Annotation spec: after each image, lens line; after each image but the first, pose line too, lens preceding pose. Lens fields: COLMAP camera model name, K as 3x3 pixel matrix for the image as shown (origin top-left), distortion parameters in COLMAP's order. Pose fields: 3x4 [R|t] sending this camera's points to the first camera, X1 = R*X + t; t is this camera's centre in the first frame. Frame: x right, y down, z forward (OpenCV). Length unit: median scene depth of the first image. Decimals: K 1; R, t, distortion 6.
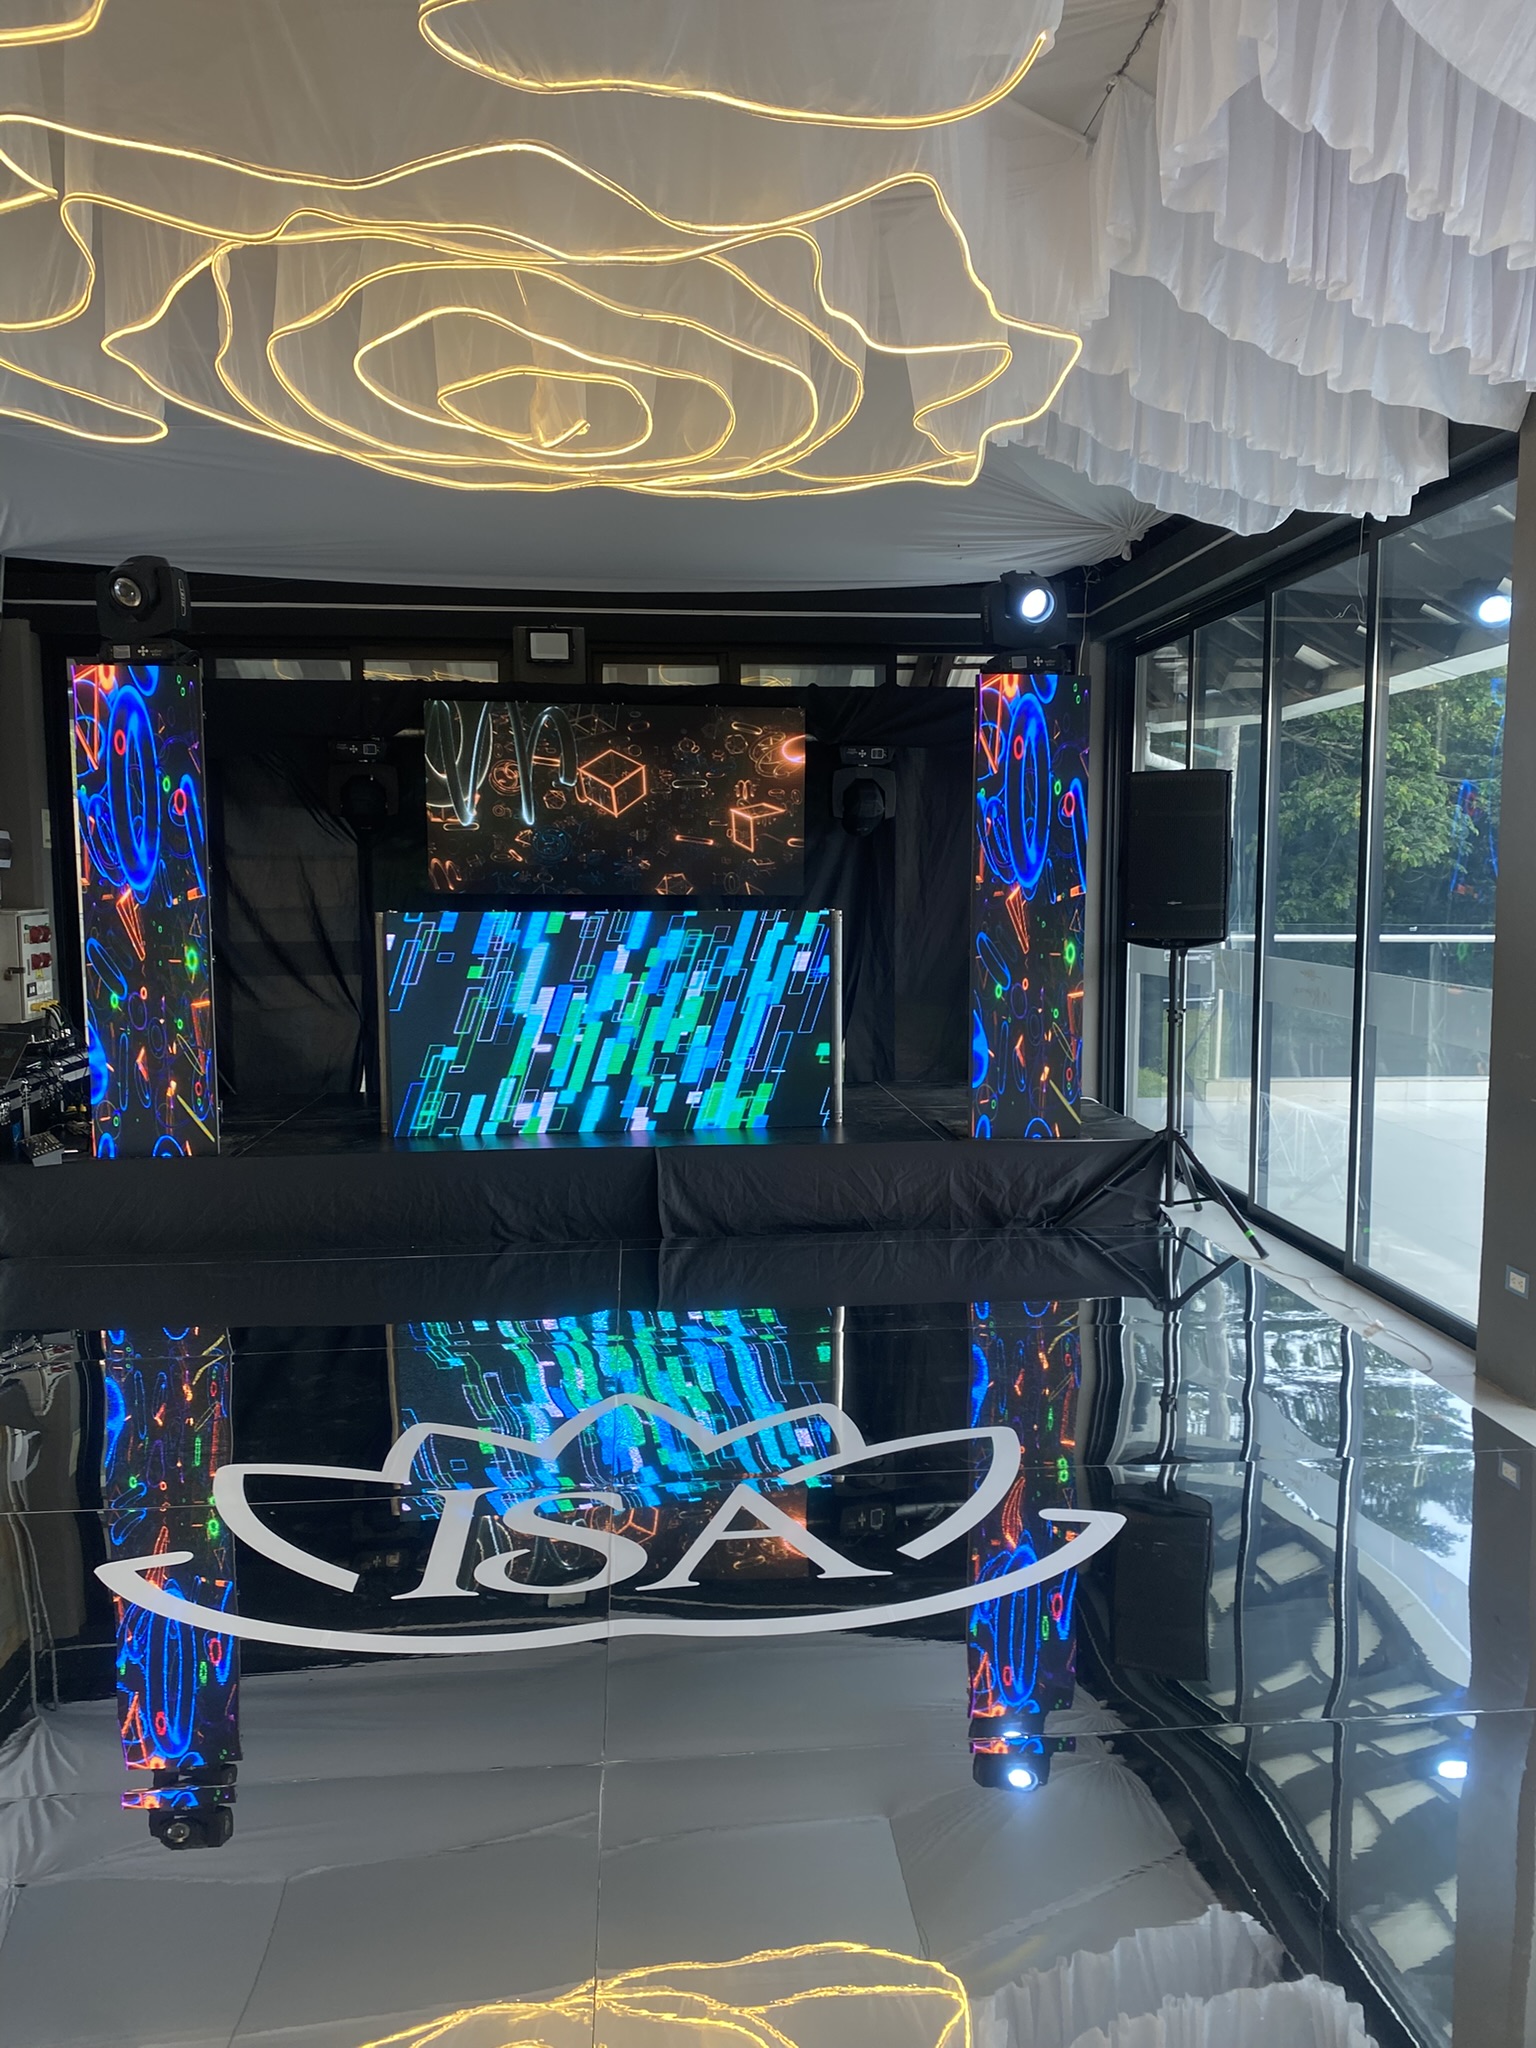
lens RADIAL K [[1552.1, 0, 793.1], [0, 1552.1, 1055.8], [0, 0, 1]] dist [0.044235, -0.098713]
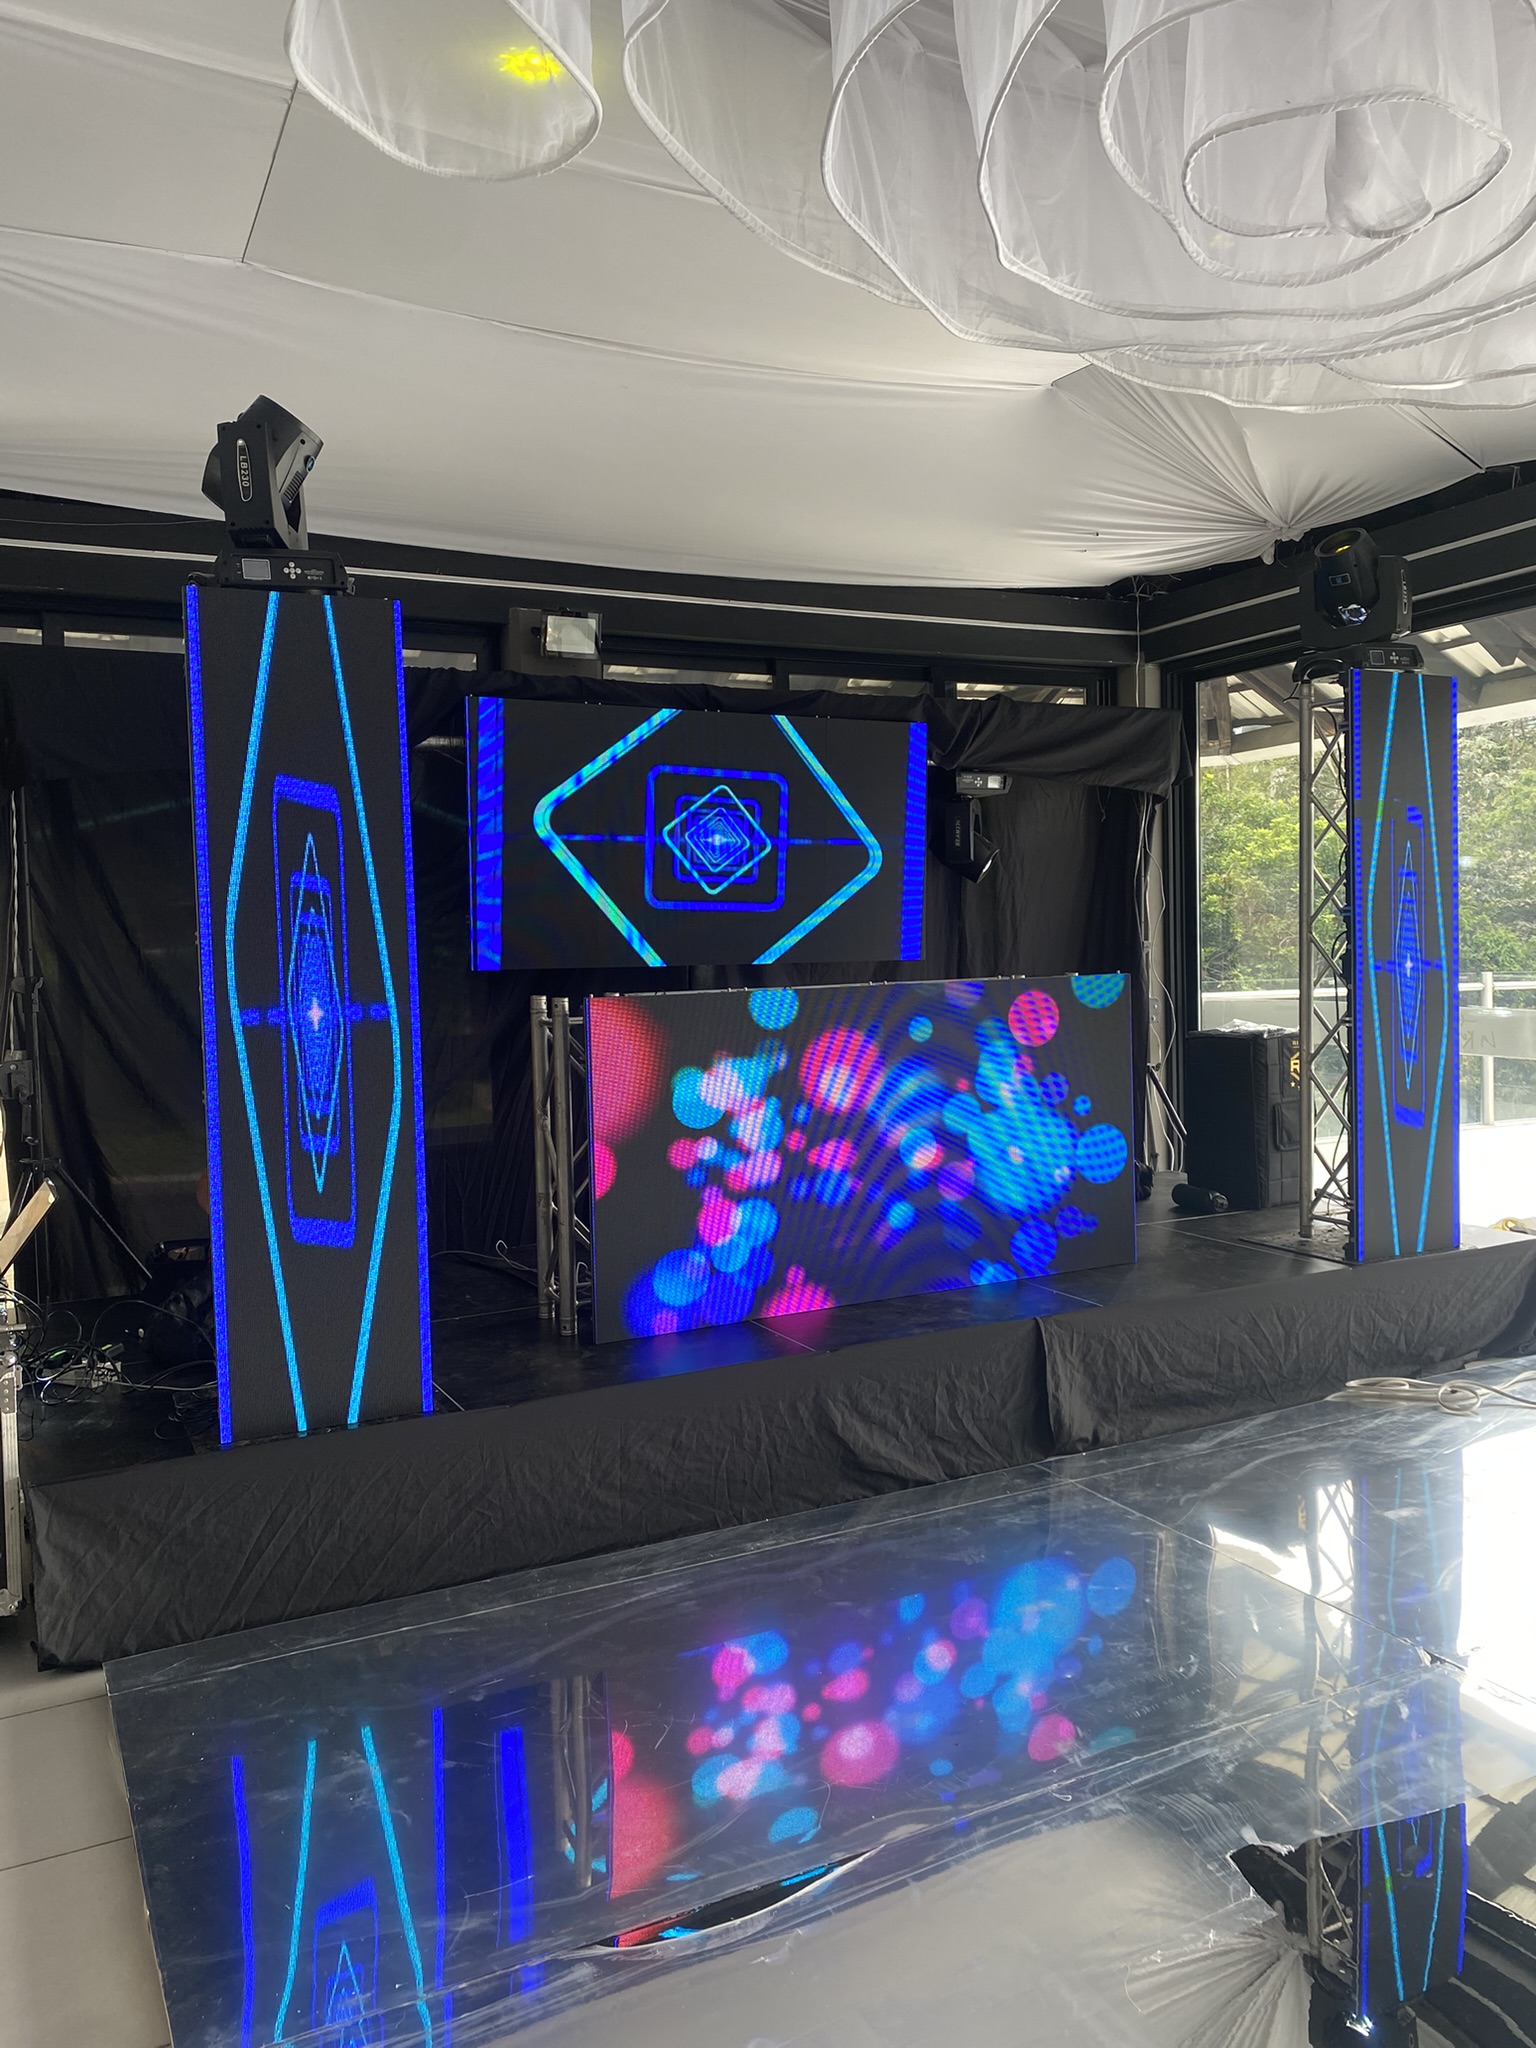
lens RADIAL K [[1535.9, 0, 768.0], [0, 1535.9, 1024.0], [0, 0, 1]] dist [-0.001773, -0.000953]
pose [[0.935684, -0.040775, 0.350475, -0.435500], [0.062950, 0.996655, -0.052108, -0.044294], [-0.347179, 0.070819, 0.935121, 0.383623]]
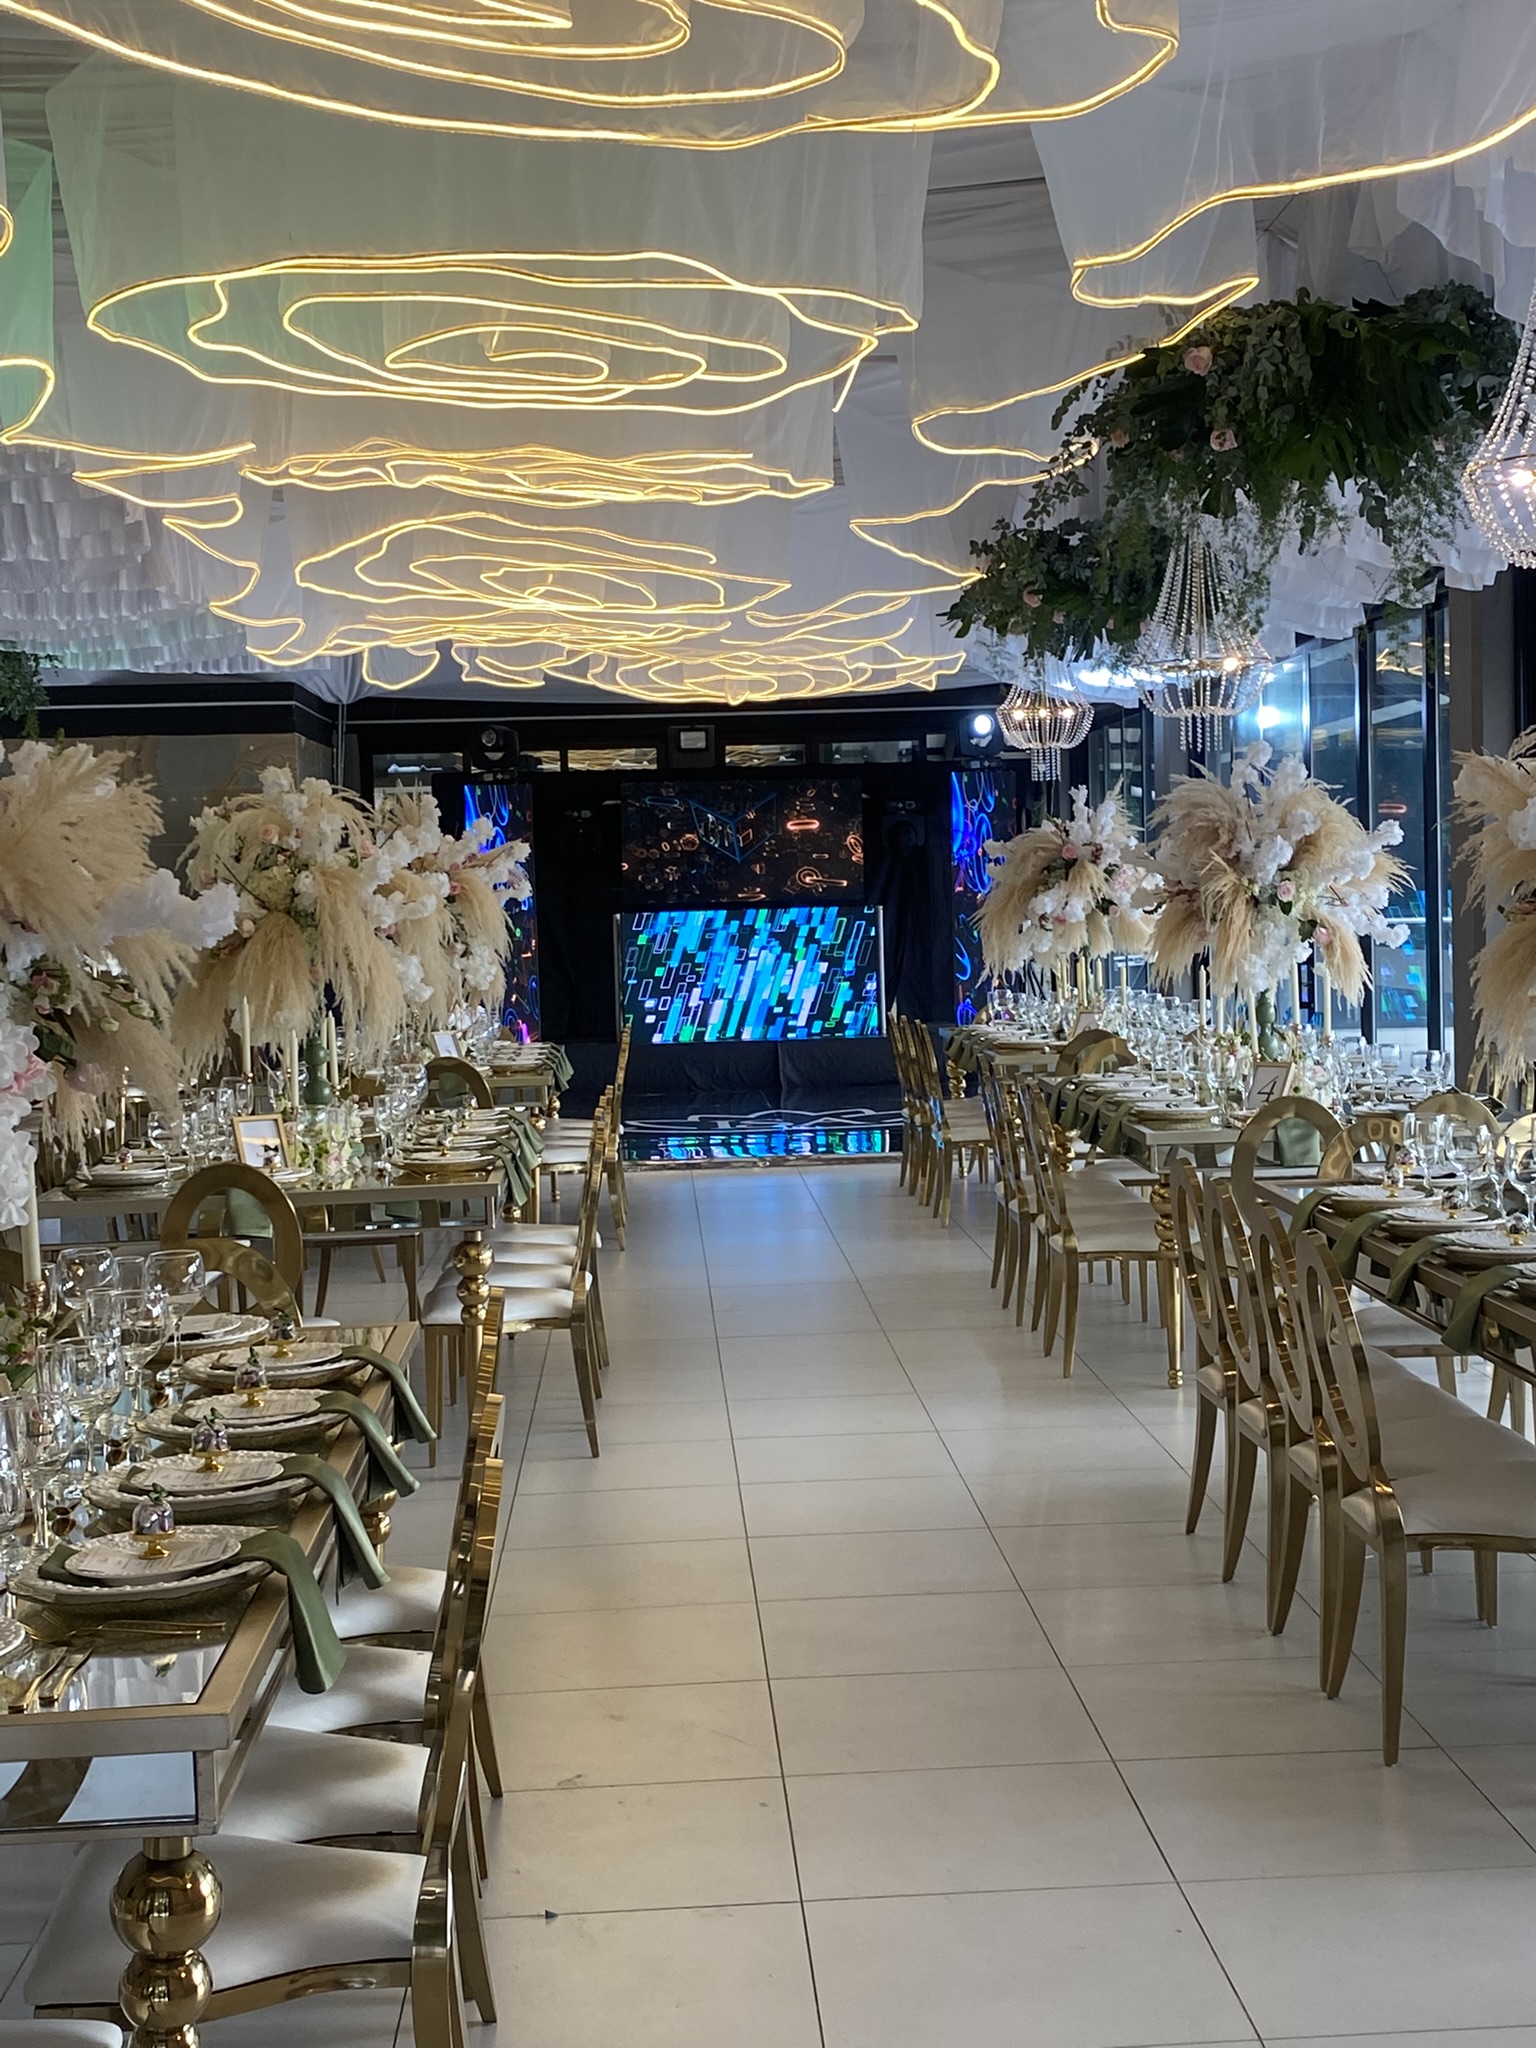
lens RADIAL K [[2760.8, 0, 768.0], [0, 2760.8, 1024.0], [0, 0, 1]] dist [-0.003542, -0.003103]
pose [[0.998179, -0.020443, -0.056755, 0.083328], [0.017529, 0.998526, -0.051364, 0.200613], [0.057721, 0.050276, 0.997066, -2.176476]]
